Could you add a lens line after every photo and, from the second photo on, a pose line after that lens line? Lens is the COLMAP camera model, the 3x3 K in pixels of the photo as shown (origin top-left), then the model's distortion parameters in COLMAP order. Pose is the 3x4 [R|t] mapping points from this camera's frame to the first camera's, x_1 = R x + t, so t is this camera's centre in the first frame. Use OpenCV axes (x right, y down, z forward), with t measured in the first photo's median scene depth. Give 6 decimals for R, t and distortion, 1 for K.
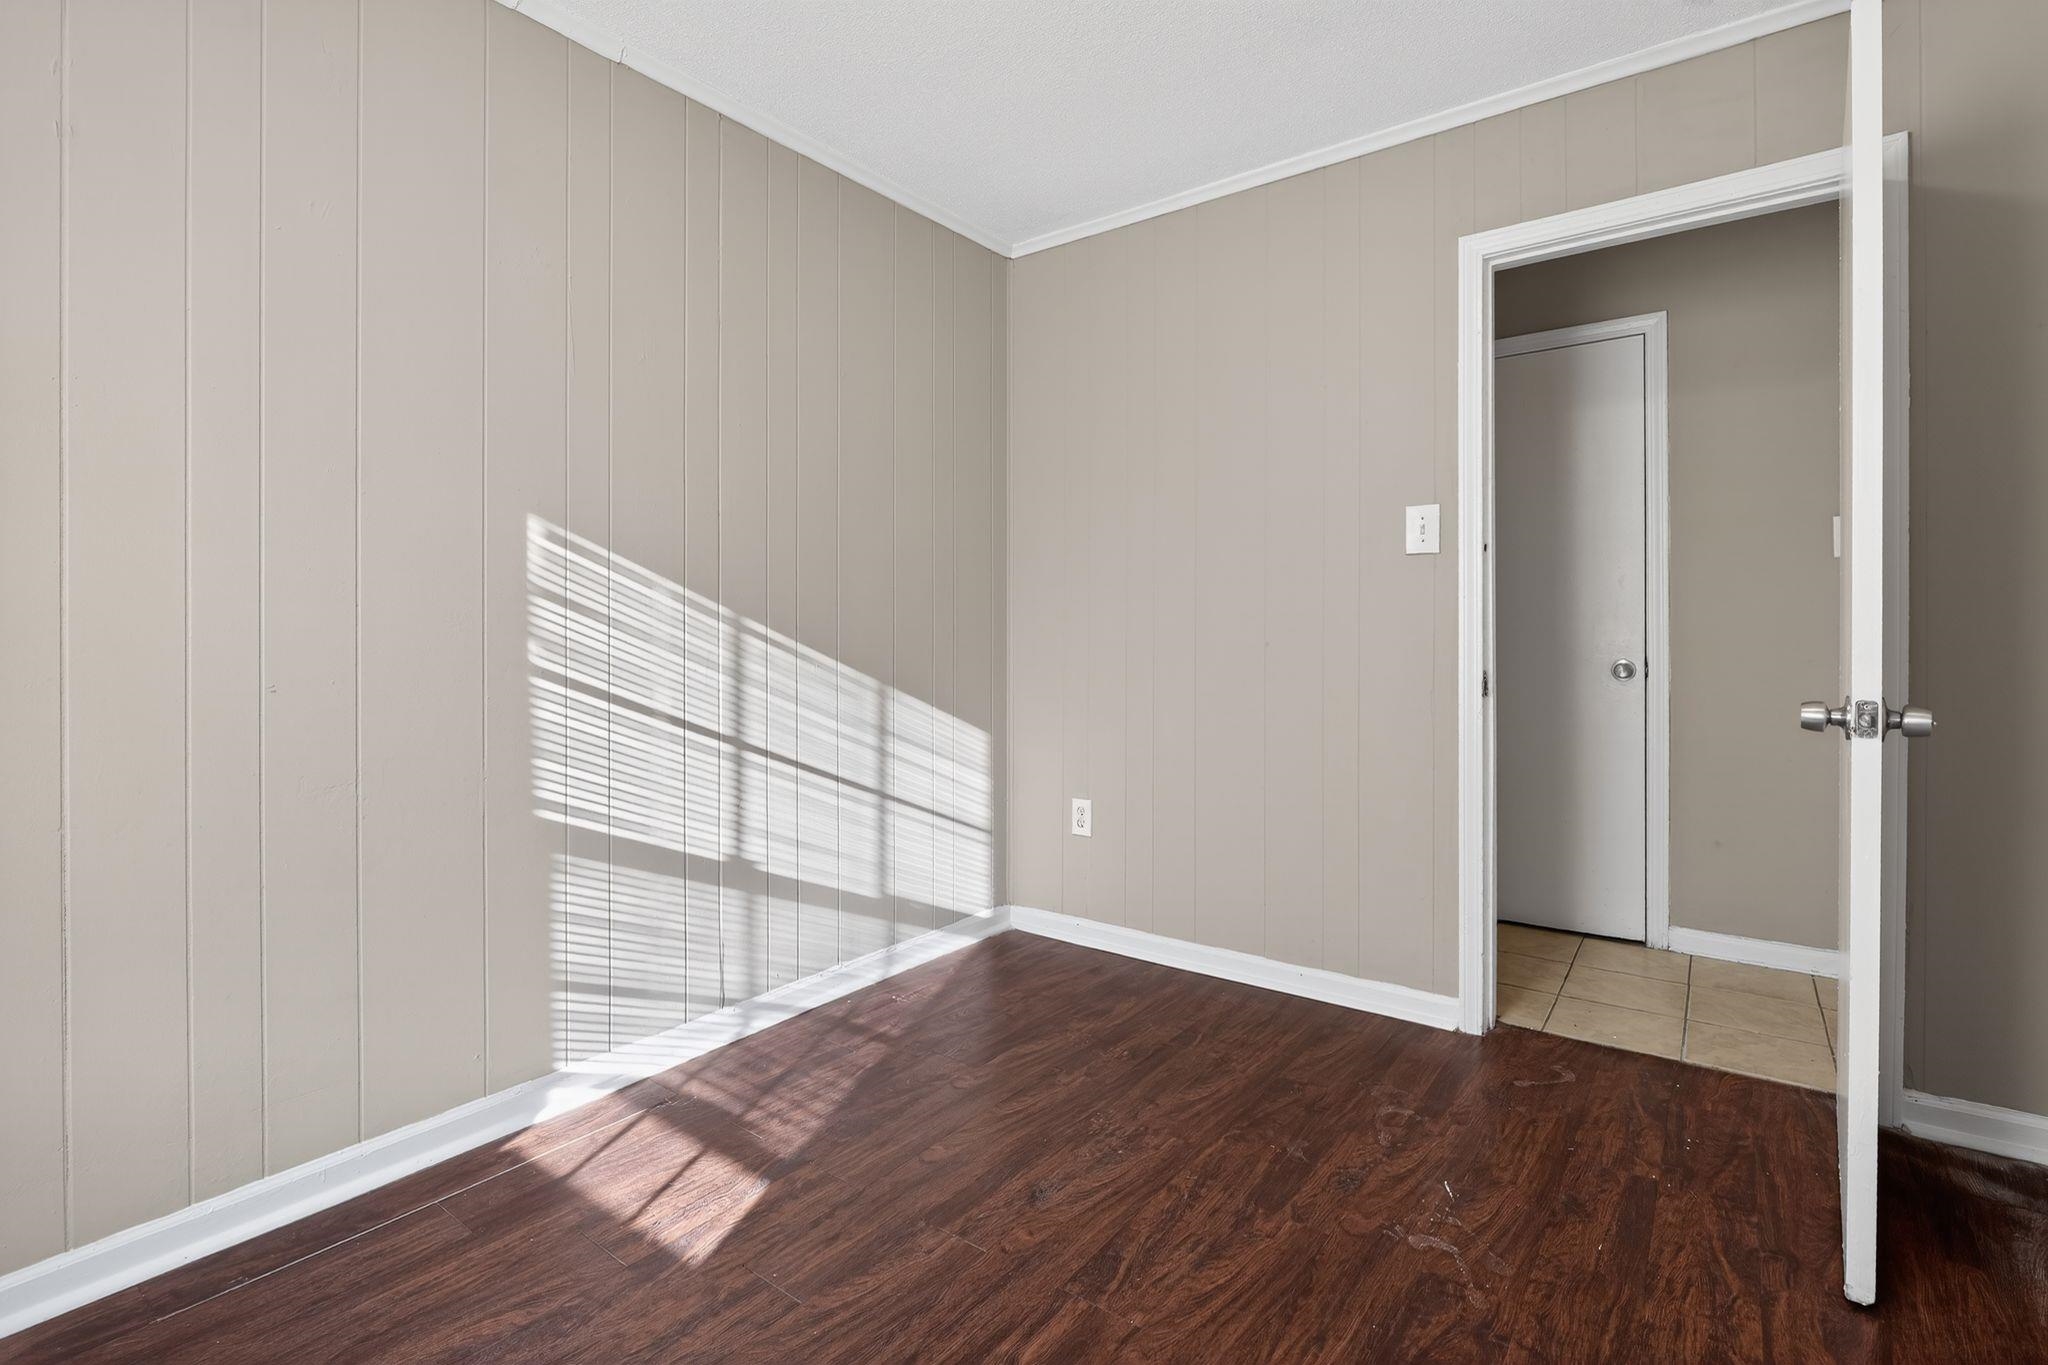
lens RADIAL K [[957.9, 0, 1020.5], [0, 957.9, 640.8], [0, 0, 1]] dist [-0.012497, -0.000049]
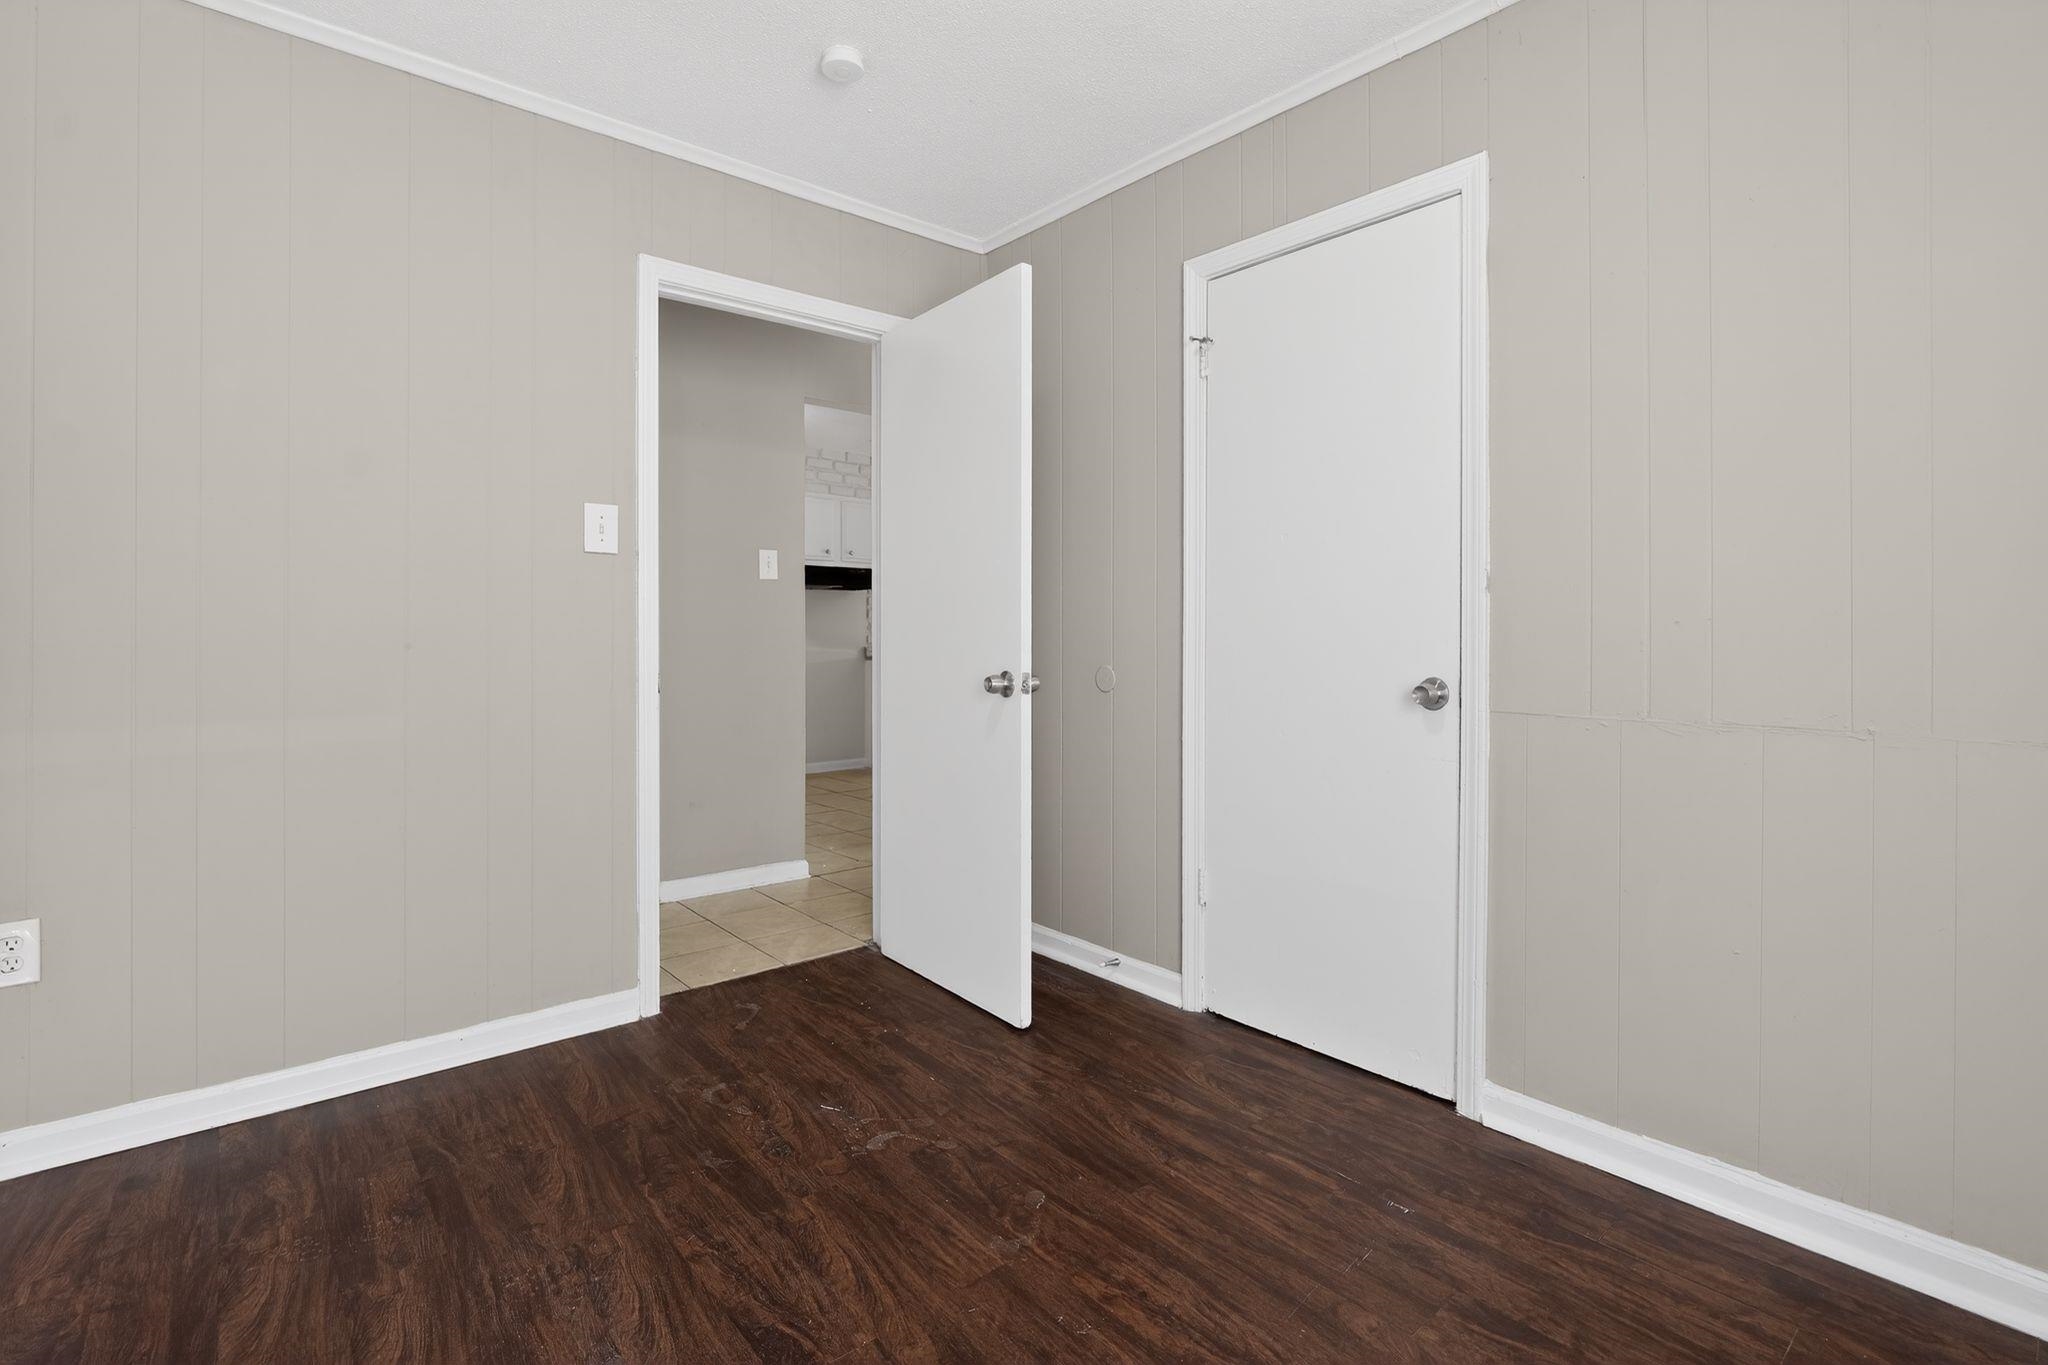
lens RADIAL K [[957.9, 0, 1020.5], [0, 957.9, 640.8], [0, 0, 1]] dist [-0.012497, -0.000049]
pose [[0.207294, 0.001046, 0.978278, -0.511870], [0.008355, 0.999961, -0.002840, 0.006736], [-0.978243, 0.008762, 0.207278, 0.414301]]
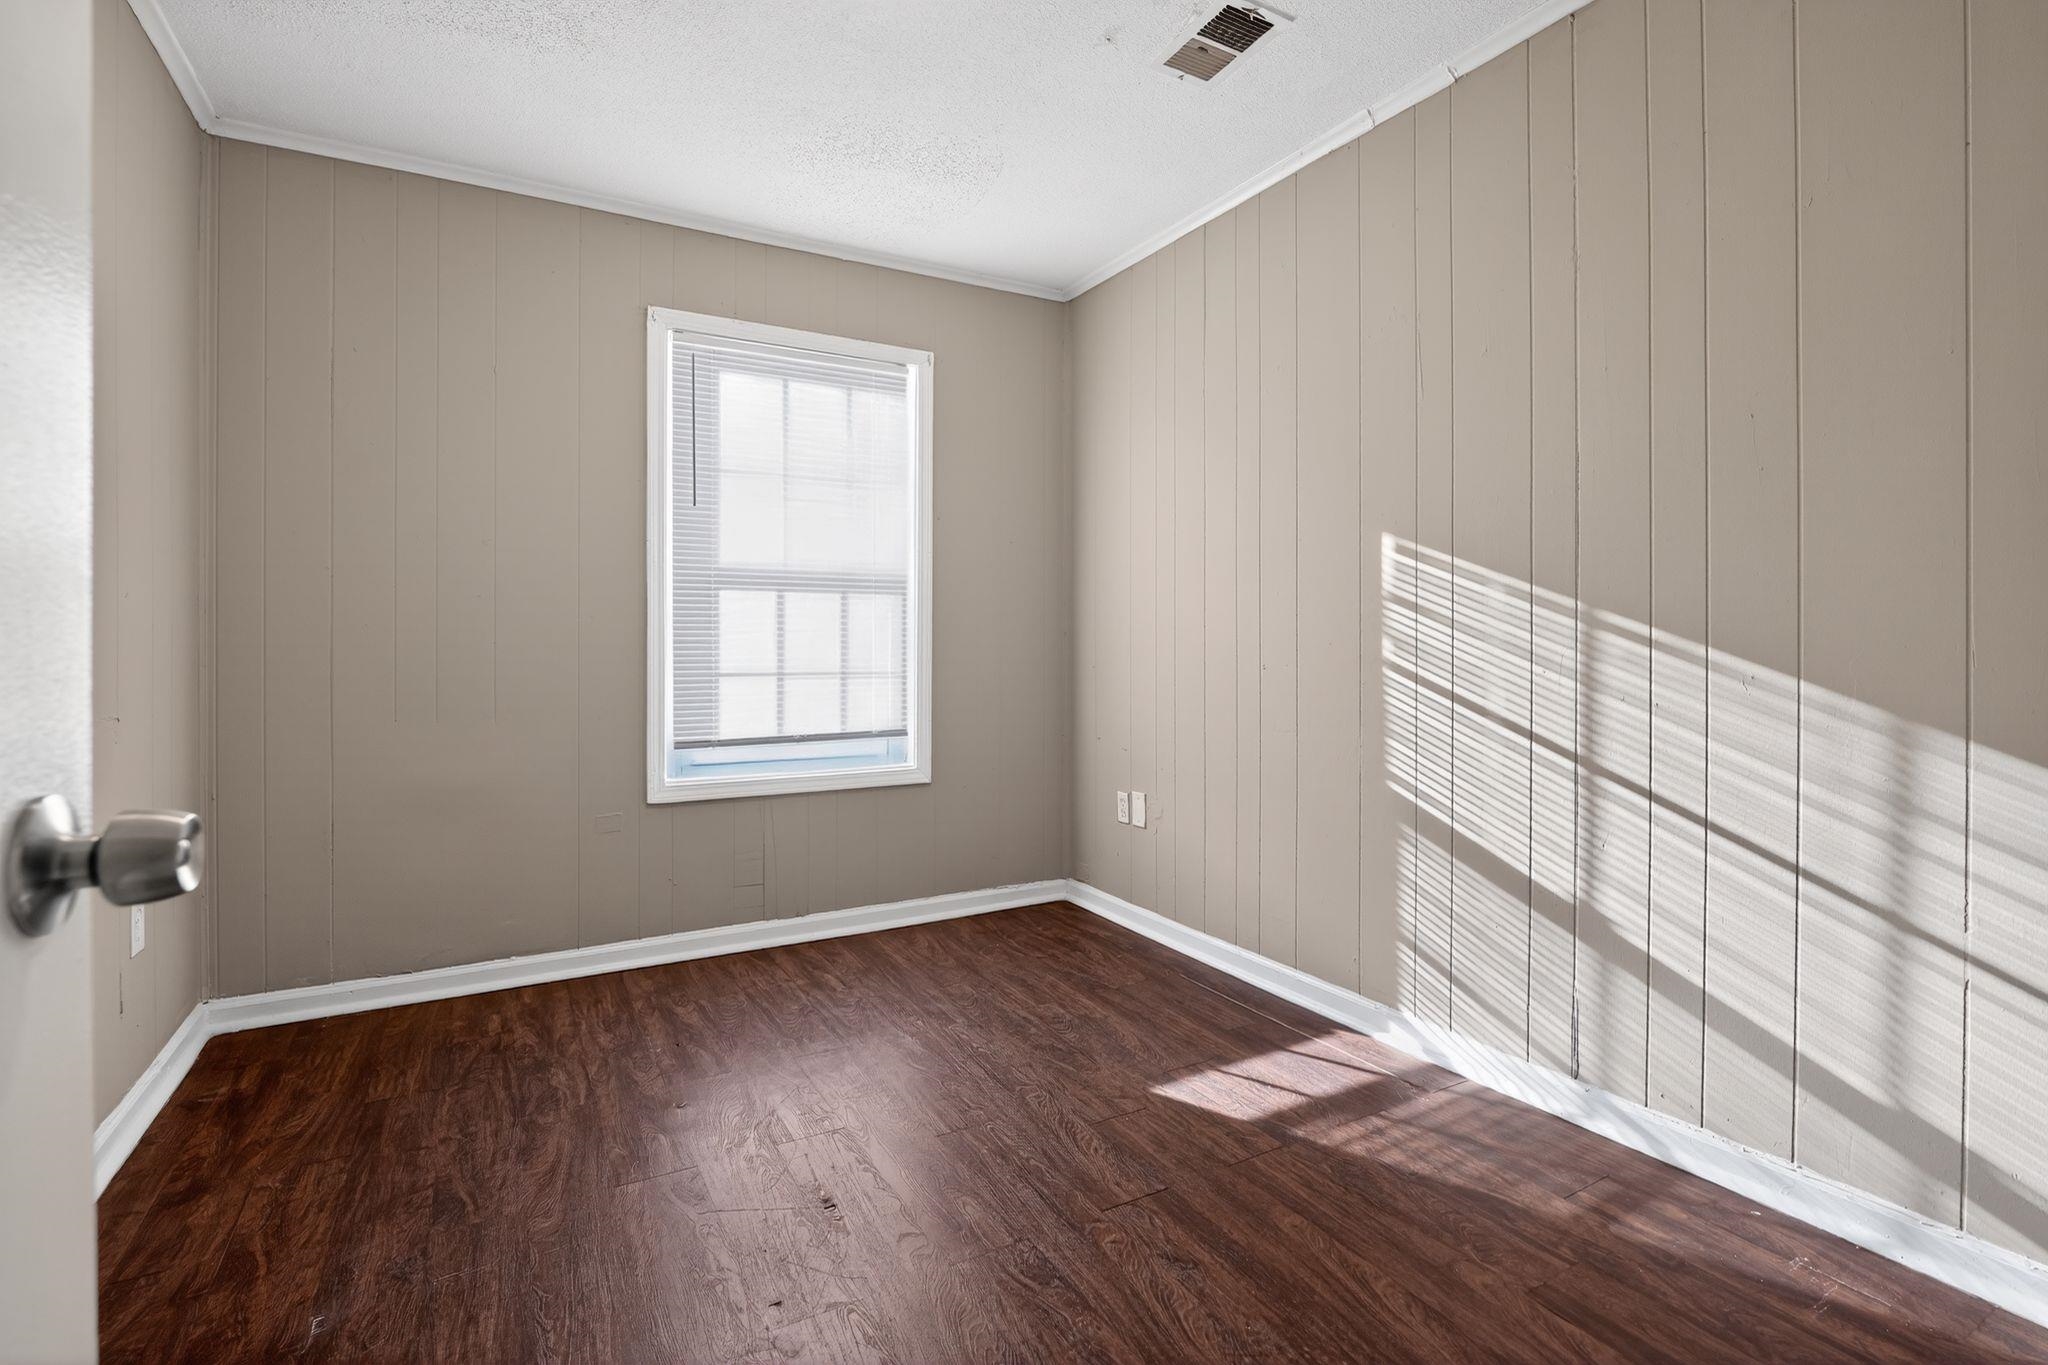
lens RADIAL K [[957.9, 0, 1020.5], [0, 957.9, 640.8], [0, 0, 1]] dist [-0.012497, -0.000049]
pose [[-0.406971, 0.001362, -0.913440, 0.698808], [-0.002372, 0.999994, 0.002548, 0.000891], [0.913438, 0.003203, -0.406966, 0.968634]]
